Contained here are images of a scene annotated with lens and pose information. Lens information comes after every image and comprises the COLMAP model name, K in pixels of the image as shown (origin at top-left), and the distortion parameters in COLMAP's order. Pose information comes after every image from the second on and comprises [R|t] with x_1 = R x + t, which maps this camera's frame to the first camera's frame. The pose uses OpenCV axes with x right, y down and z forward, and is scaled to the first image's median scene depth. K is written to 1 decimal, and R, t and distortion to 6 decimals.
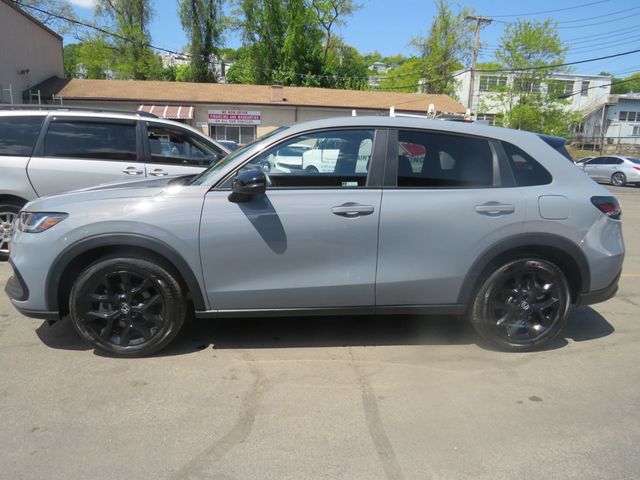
lens RADIAL K [[474.9, 0, 311.2], [0, 474.9, 238.8], [0, 0, 1]] dist [-0.007081, -0.000280]
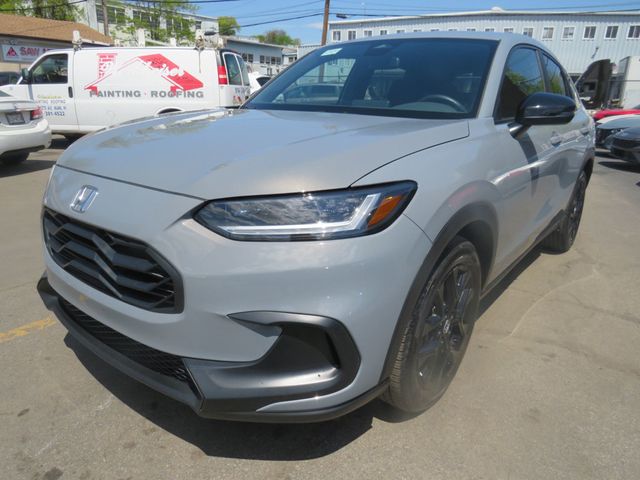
lens RADIAL K [[474.9, 0, 311.2], [0, 474.9, 238.8], [0, 0, 1]] dist [-0.007081, -0.000280]
pose [[0.686971, -0.223497, 0.691462, -0.374461], [0.140929, 0.974439, 0.174948, -0.038261], [-0.712888, -0.022737, 0.700909, 0.286881]]
